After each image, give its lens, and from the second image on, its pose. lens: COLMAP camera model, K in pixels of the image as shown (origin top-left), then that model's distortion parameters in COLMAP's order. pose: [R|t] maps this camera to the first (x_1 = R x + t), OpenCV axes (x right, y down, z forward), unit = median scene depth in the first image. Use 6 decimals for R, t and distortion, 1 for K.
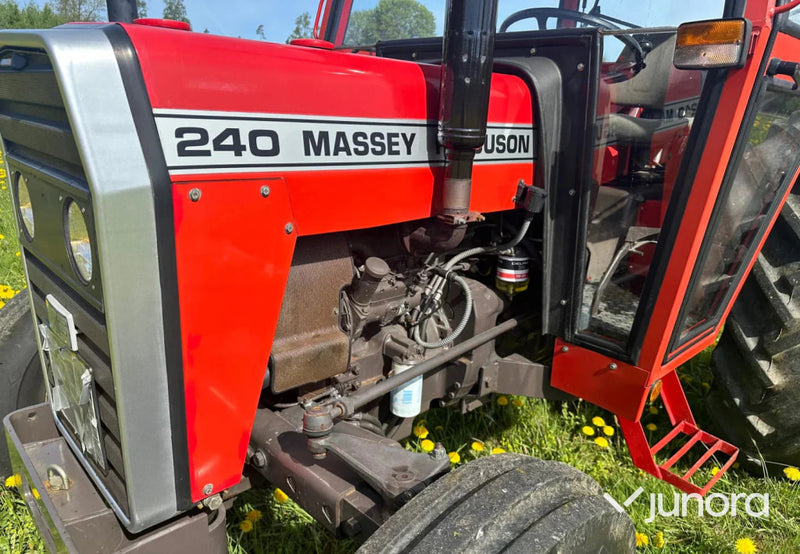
lens RADIAL K [[563.0, 0, 405.6], [0, 563.0, 296.2], [0, 0, 1]] dist [0.080644, -0.113513]
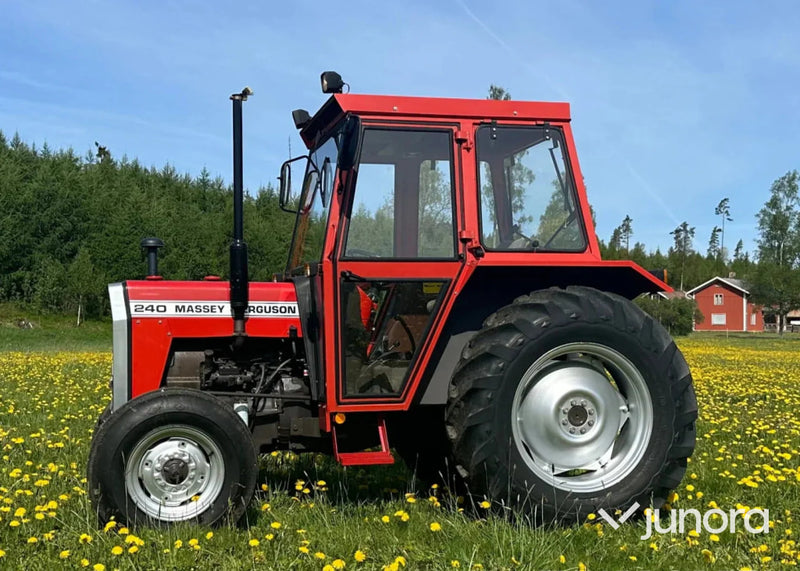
lens RADIAL K [[1138.6, 0, 400.1], [0, 1138.6, 318.8], [0, 0, 1]] dist [0.238262, -0.038978]
pose [[0.865538, -0.057220, -0.497563, 3.333074], [-0.112977, 0.945541, -0.305268, 1.308604], [0.487934, 0.320434, 0.811938, -2.939255]]
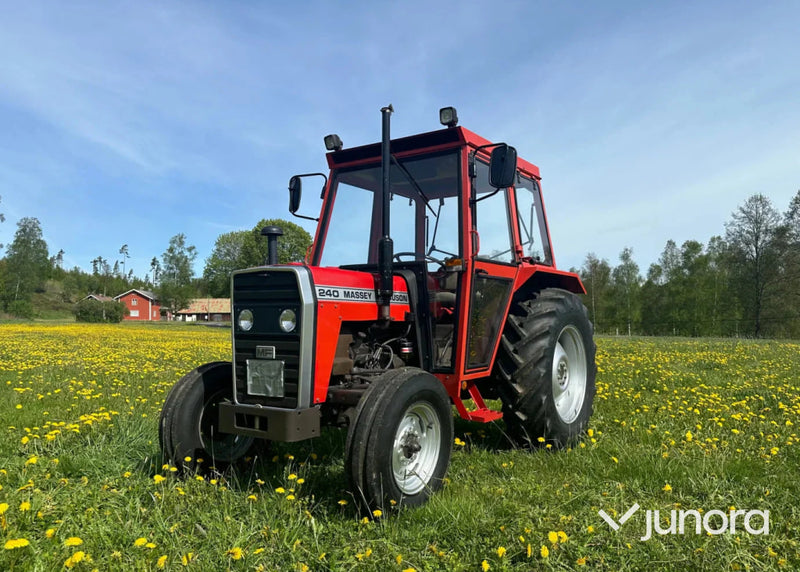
lens RADIAL K [[599.9, 0, 430.9], [0, 599.9, 314.0], [0, 0, 1]] dist [0.051604, -0.008730]
pose [[0.970112, -0.047921, 0.237880, -0.429835], [0.120898, 0.945423, -0.302586, 0.817046], [-0.210397, 0.322302, 0.922960, -1.977165]]
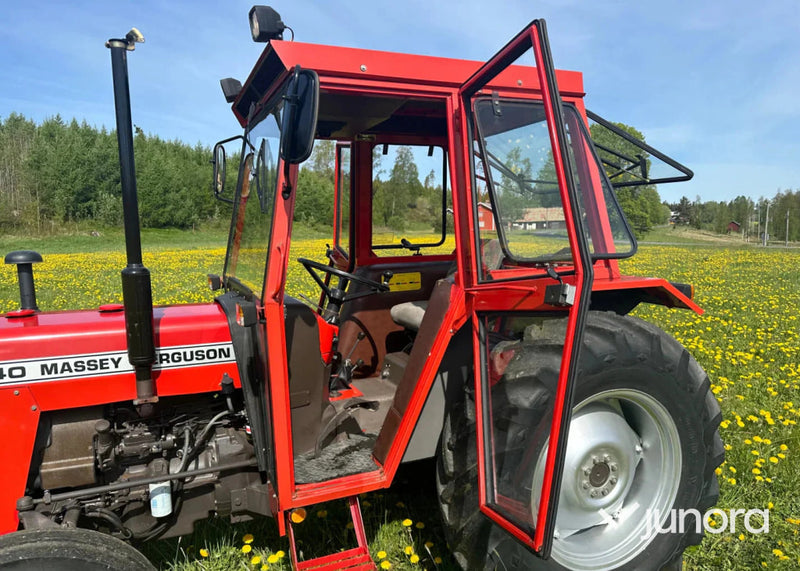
lens RADIAL K [[581.0, 0, 412.3], [0, 581.0, 300.3], [0, 0, 1]] dist [0.071470, -0.082048]
pose [[0.934760, -0.020583, -0.354684, 1.553460], [-0.050333, 0.980579, -0.189557, -0.134732], [0.351697, 0.195042, 0.915570, -0.504322]]
